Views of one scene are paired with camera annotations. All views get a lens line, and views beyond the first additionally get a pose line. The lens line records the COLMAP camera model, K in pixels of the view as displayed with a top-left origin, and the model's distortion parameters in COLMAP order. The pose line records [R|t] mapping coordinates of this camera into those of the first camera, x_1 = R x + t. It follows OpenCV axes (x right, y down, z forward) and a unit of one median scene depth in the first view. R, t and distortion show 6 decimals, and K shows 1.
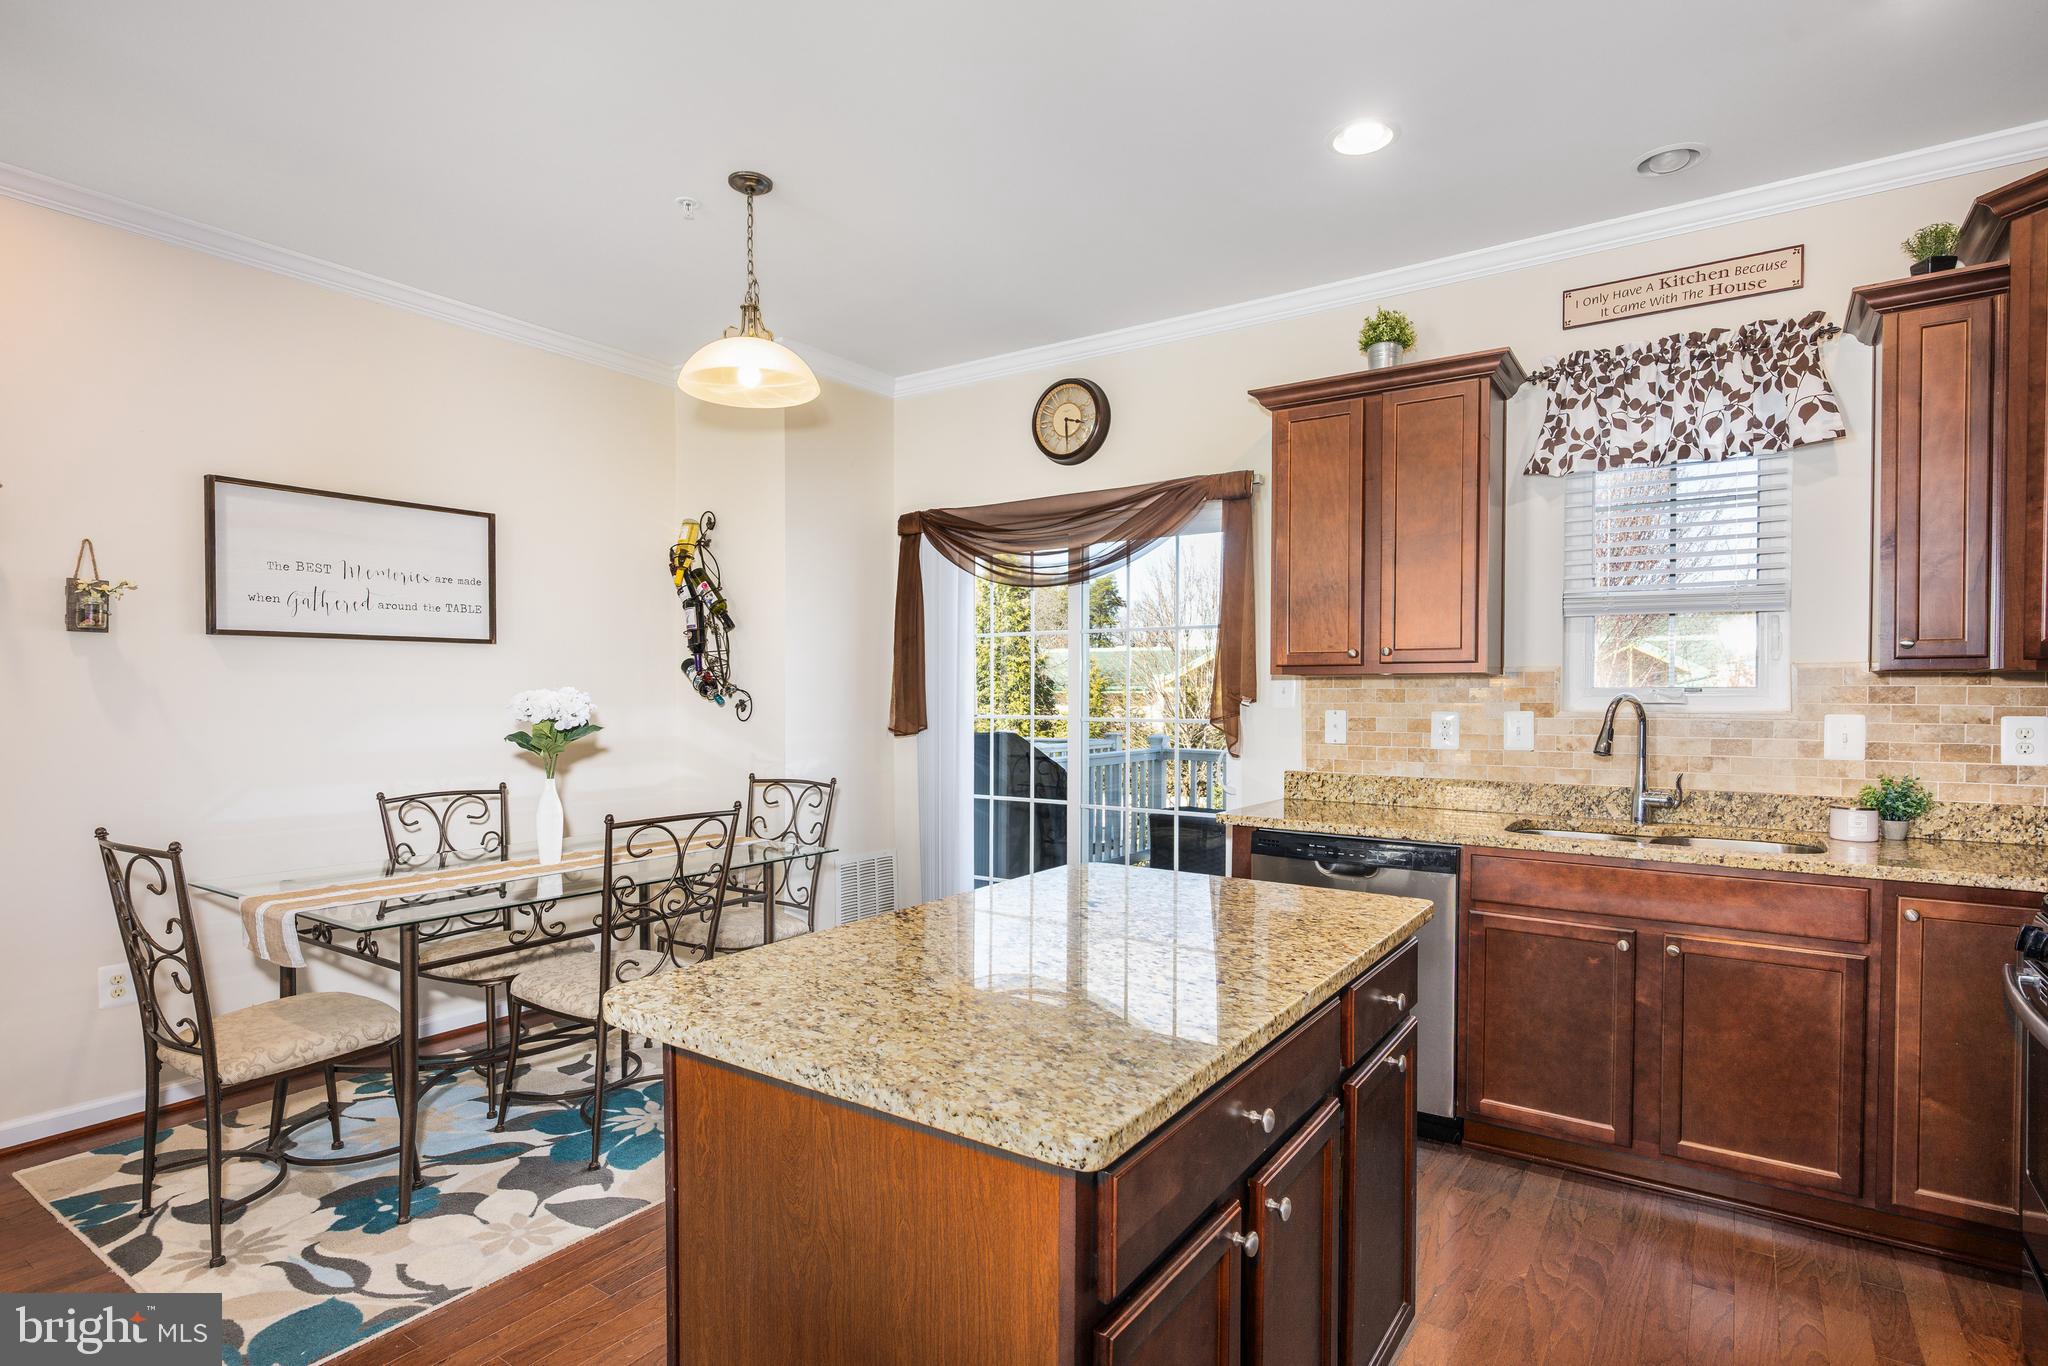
lens RADIAL K [[1041.9, 0, 1009.6], [0, 1041.9, 714.7], [0, 0, 1]] dist [0.003654, -0.001855]
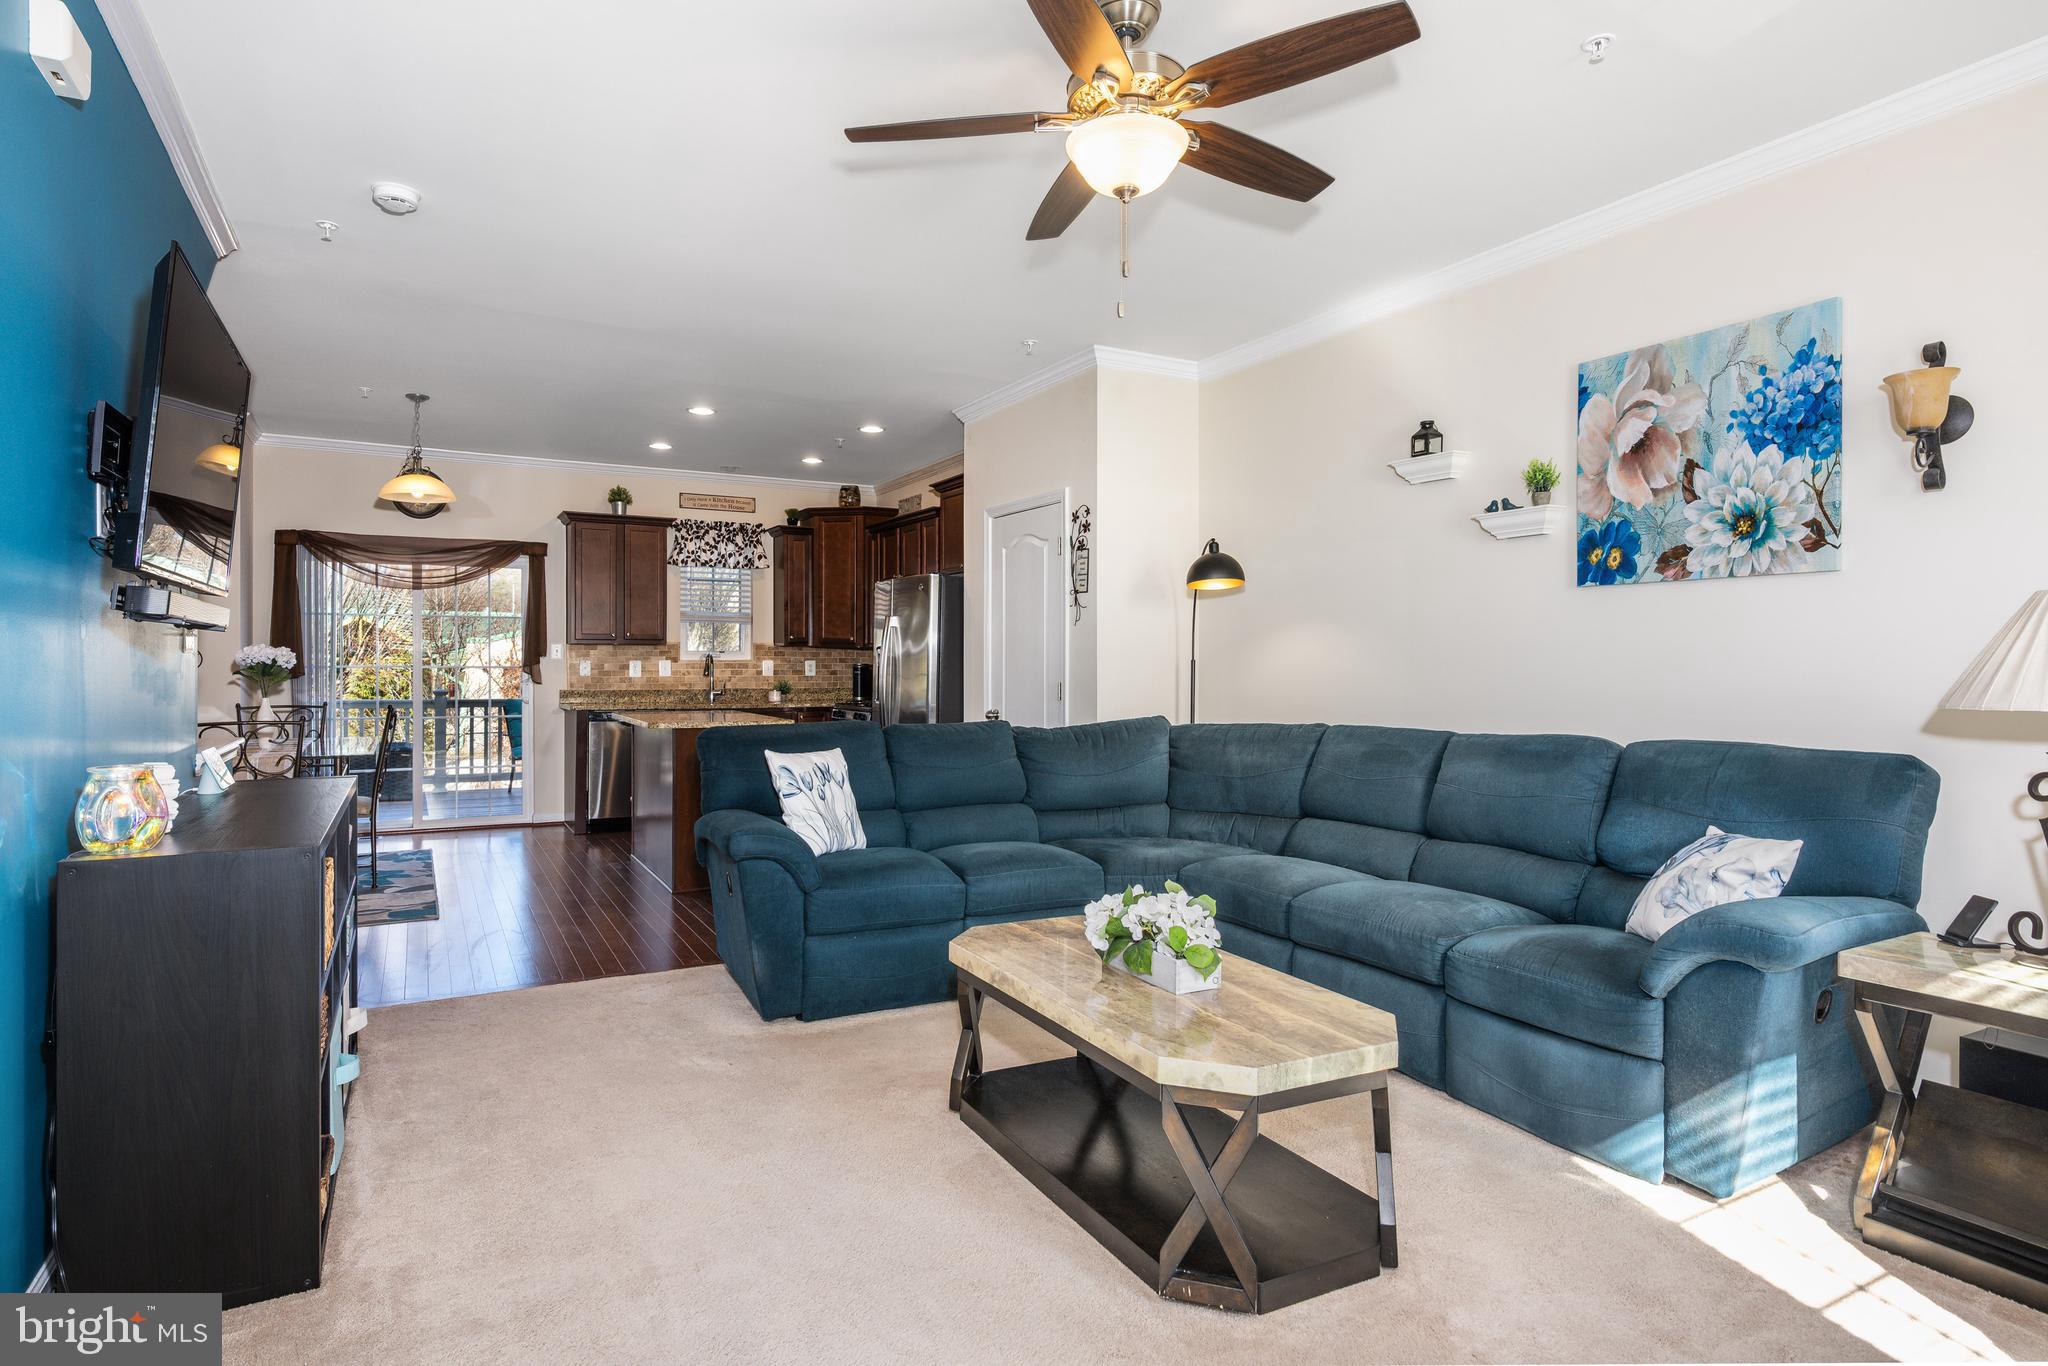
lens RADIAL K [[1041.9, 0, 975.4], [0, 1041.9, 663.5], [0, 0, 1]] dist [0.003654, -0.001855]
pose [[0.455086, -0.003113, 0.890442, -1.440900], [0.017787, 0.999826, -0.005595, 0.033100], [-0.890270, 0.018384, 0.455062, -0.799736]]
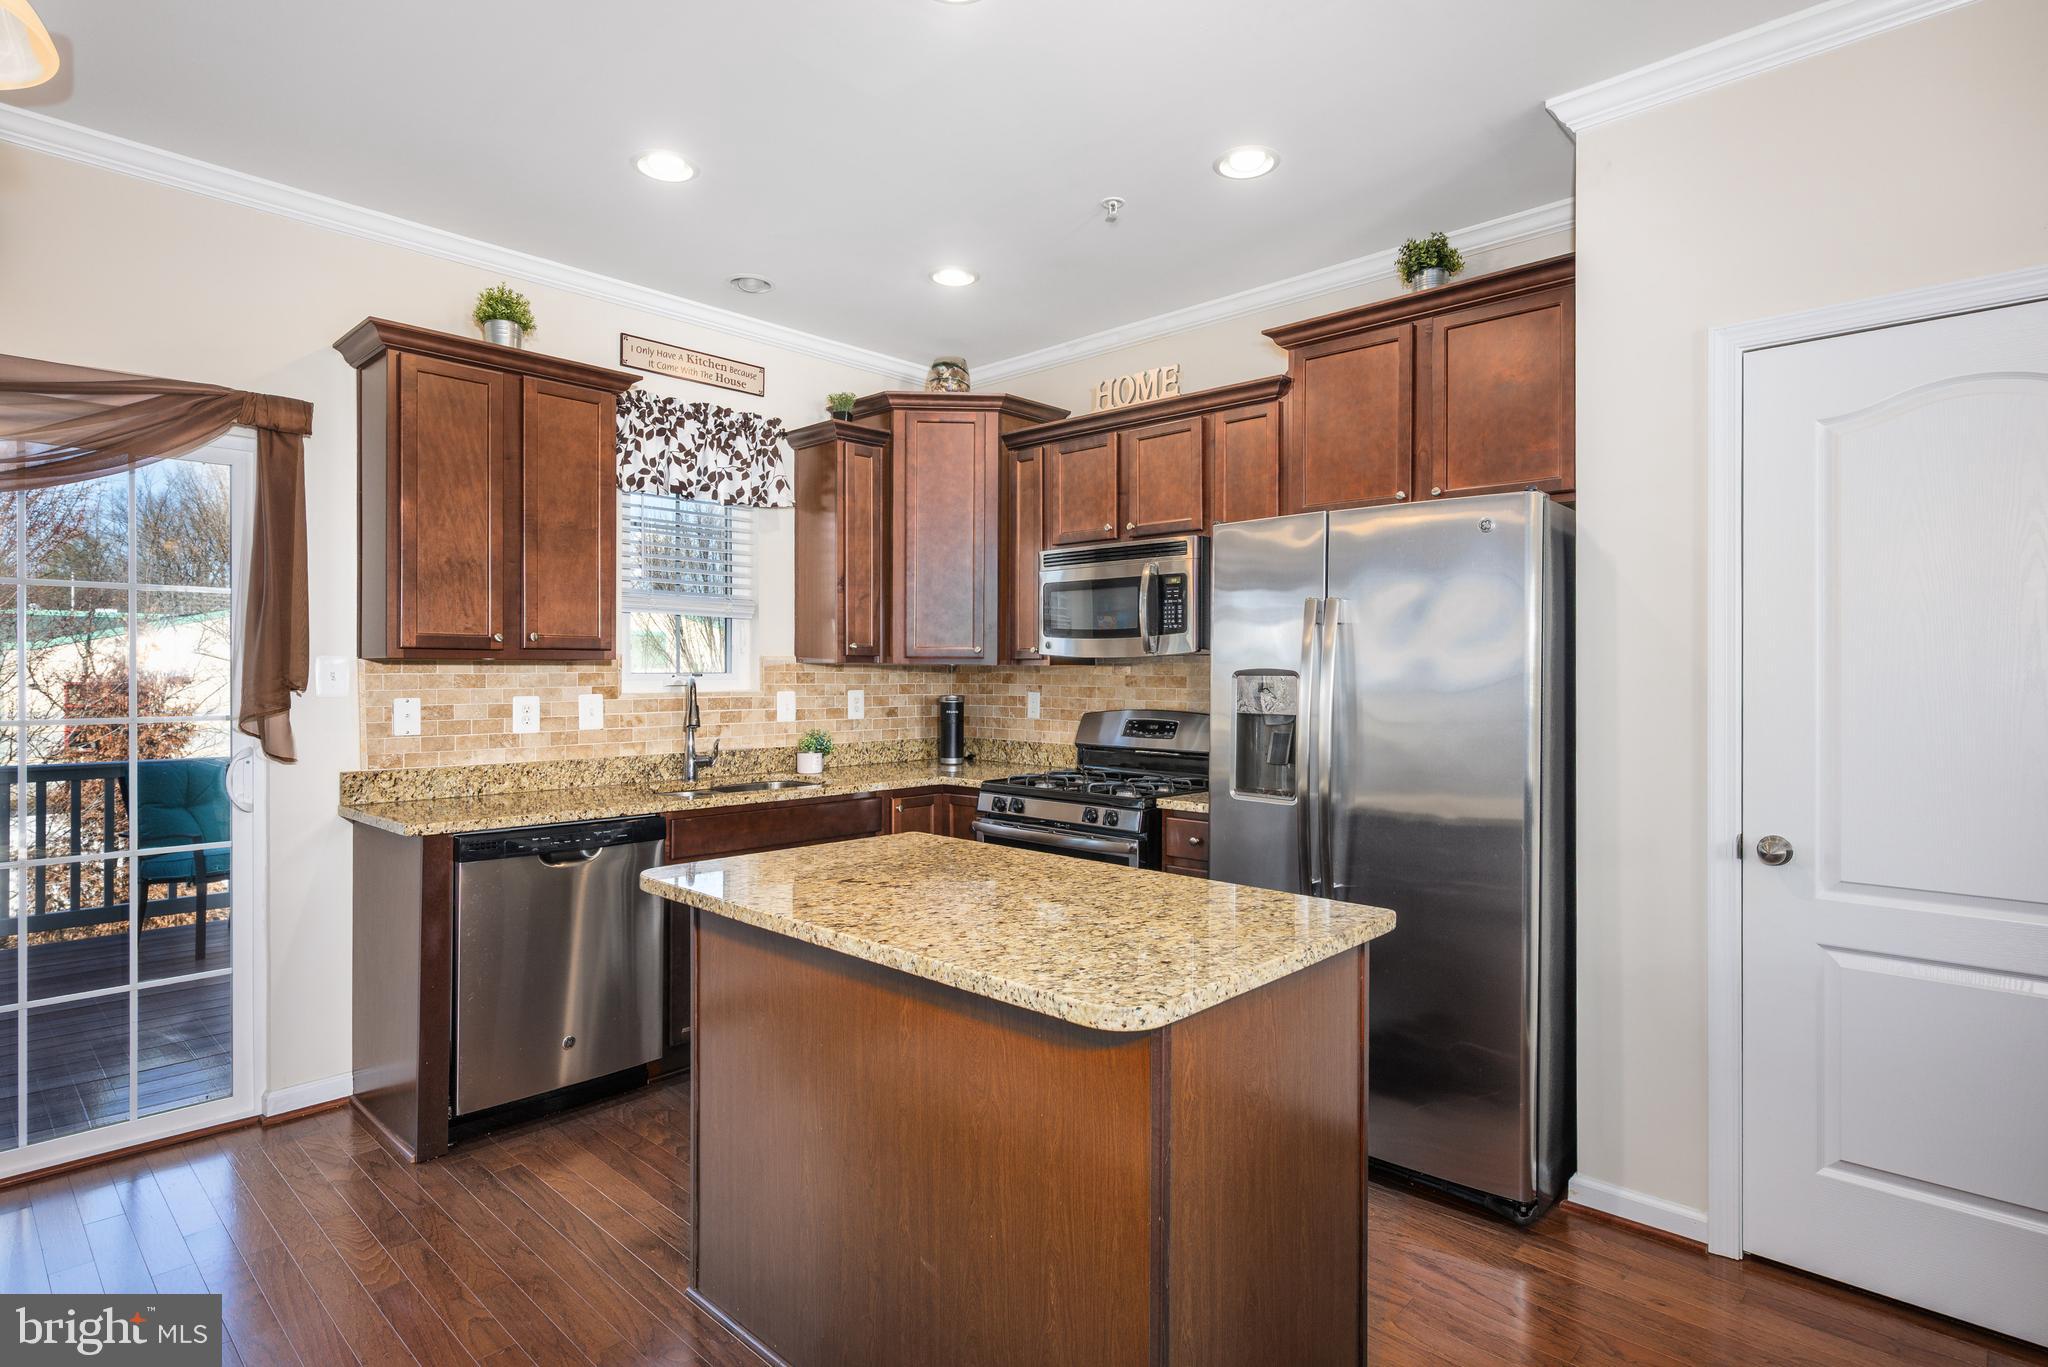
lens RADIAL K [[1041.9, 0, 1020.9], [0, 1041.9, 673.9], [0, 0, 1]] dist [0.003654, -0.001855]
pose [[0.147007, -0.001724, 0.989134, -0.580204], [0.021054, 0.999777, -0.001386, -0.014887], [-0.988911, 0.021029, 0.147011, 0.413859]]
